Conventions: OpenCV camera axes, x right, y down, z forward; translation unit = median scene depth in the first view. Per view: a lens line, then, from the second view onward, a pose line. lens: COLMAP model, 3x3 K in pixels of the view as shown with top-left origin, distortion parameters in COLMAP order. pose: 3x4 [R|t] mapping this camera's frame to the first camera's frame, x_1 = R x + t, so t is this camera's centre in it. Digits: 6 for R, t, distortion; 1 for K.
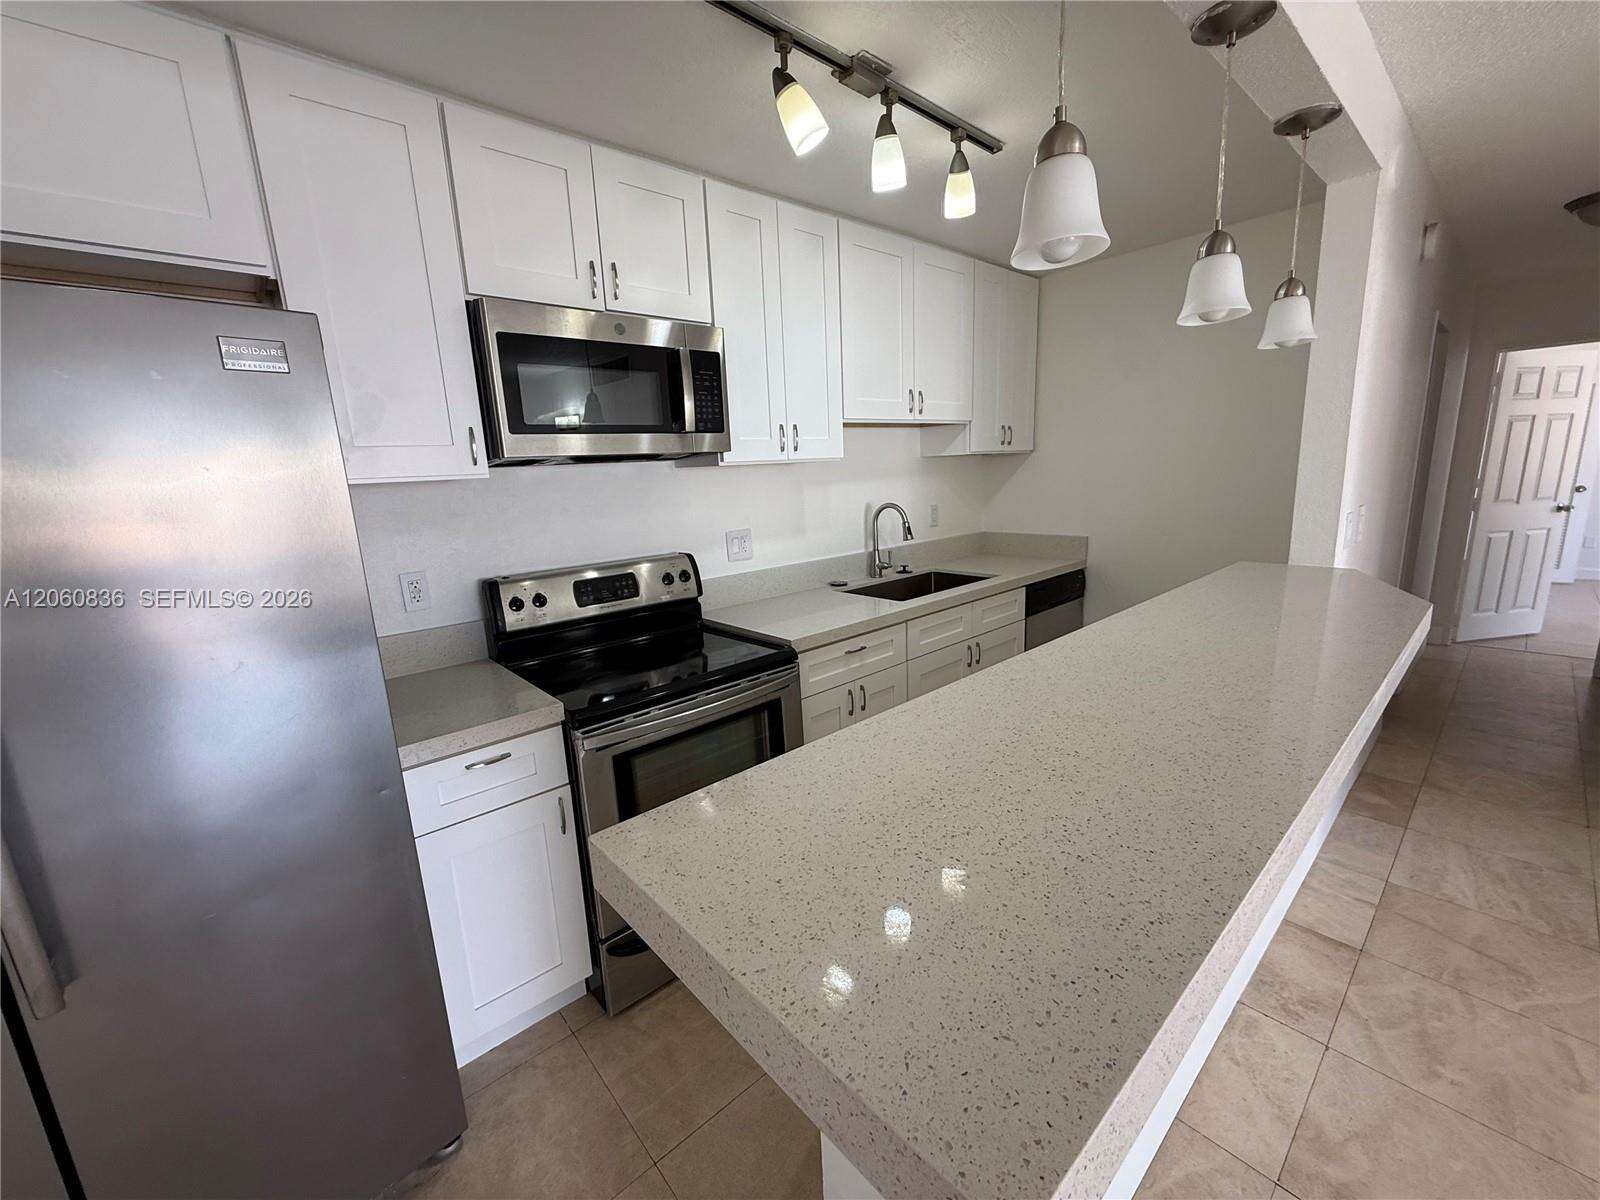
lens RADIAL K [[634.9, 0, 798.1], [0, 634.9, 600.4], [0, 0, 1]] dist [-0.001087, 0.000085]
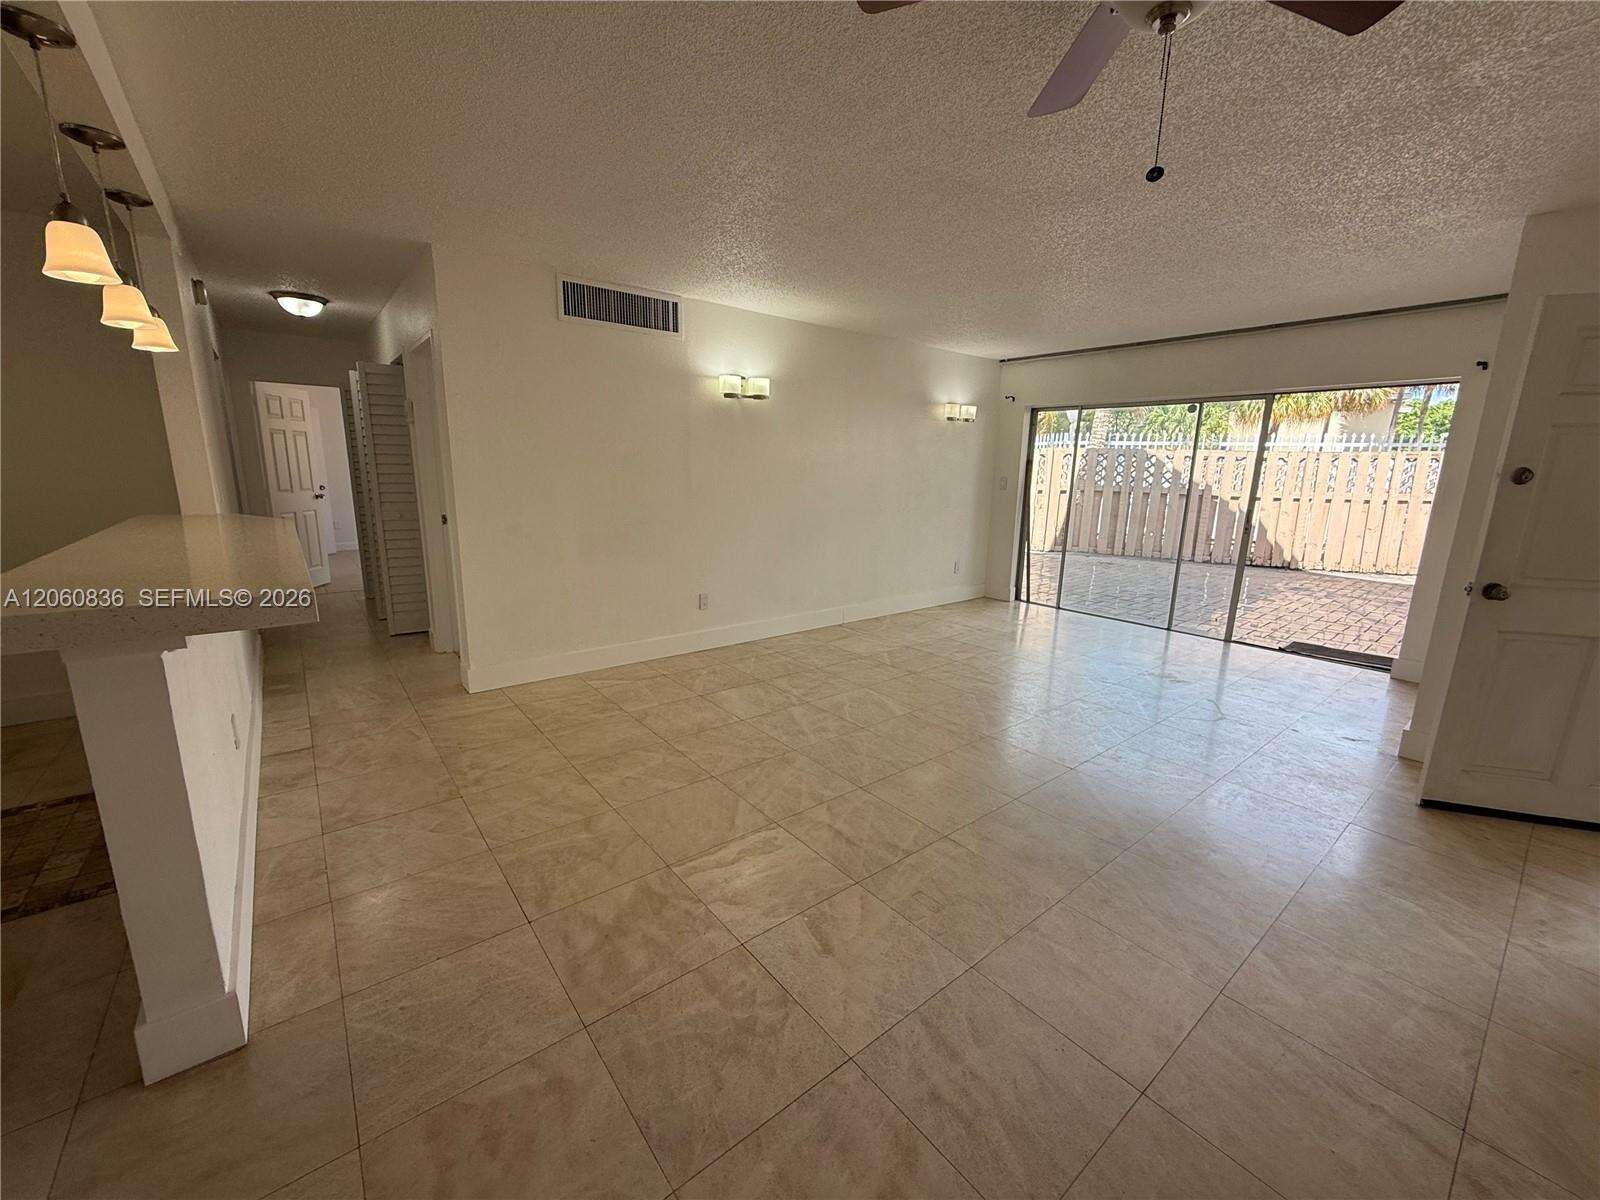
lens RADIAL K [[634.9, 0, 799.7], [0, 634.9, 601.5], [0, 0, 1]] dist [-0.001087, 0.000085]
pose [[0.041777, -0.158660, 0.986449, -0.534909], [0.178716, 0.972575, 0.148859, 0.161536], [-0.983013, 0.170075, 0.068987, -0.350960]]
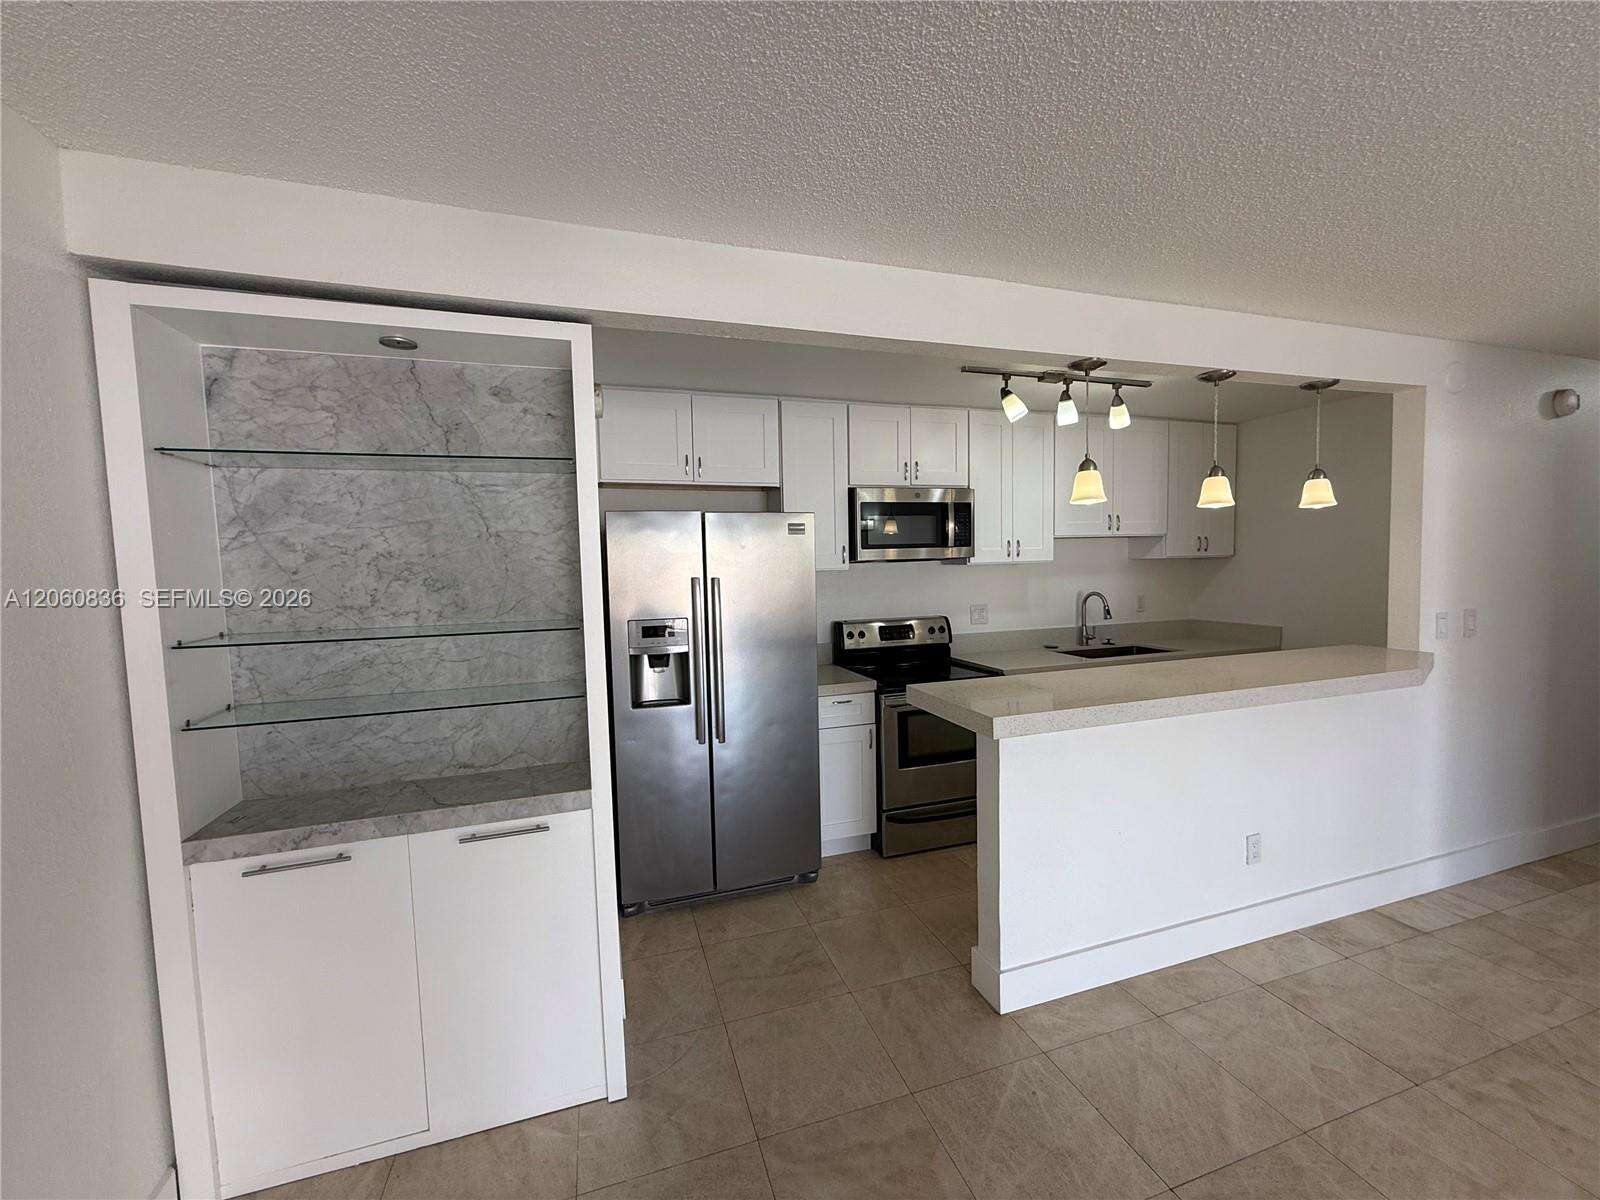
lens RADIAL K [[634.9, 0, 798.2], [0, 634.9, 599.8], [0, 0, 1]] dist [-0.001087, 0.000085]
pose [[0.918684, 0.048882, -0.391957, 0.141309], [-0.099360, 0.989004, -0.109541, 0.120412], [0.382292, 0.139578, 0.913439, -0.770014]]
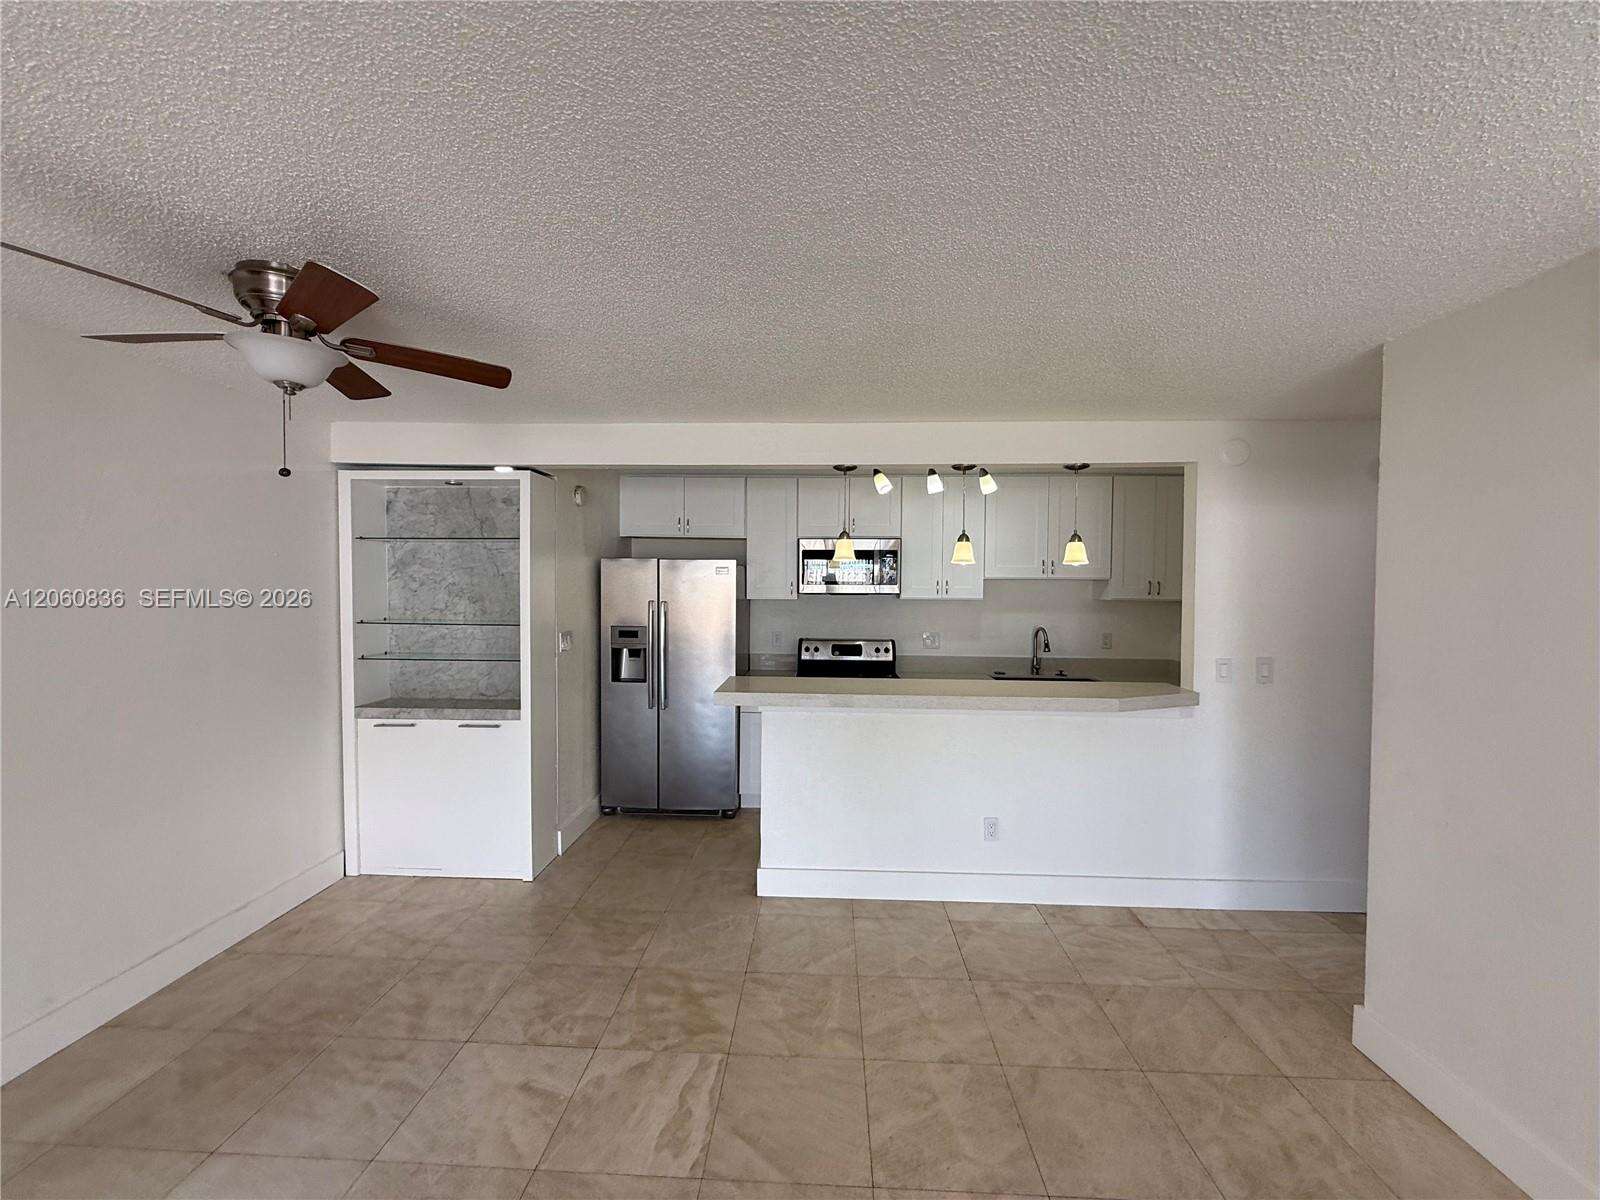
lens RADIAL K [[634.9, 0, 798.4], [0, 634.9, 597.6], [0, 0, 1]] dist [-0.001087, 0.000085]
pose [[0.720323, 0.067068, -0.690388, 1.191919], [-0.182016, 0.978712, -0.094831, 0.048772], [0.669331, 0.193971, 0.717196, -0.810170]]
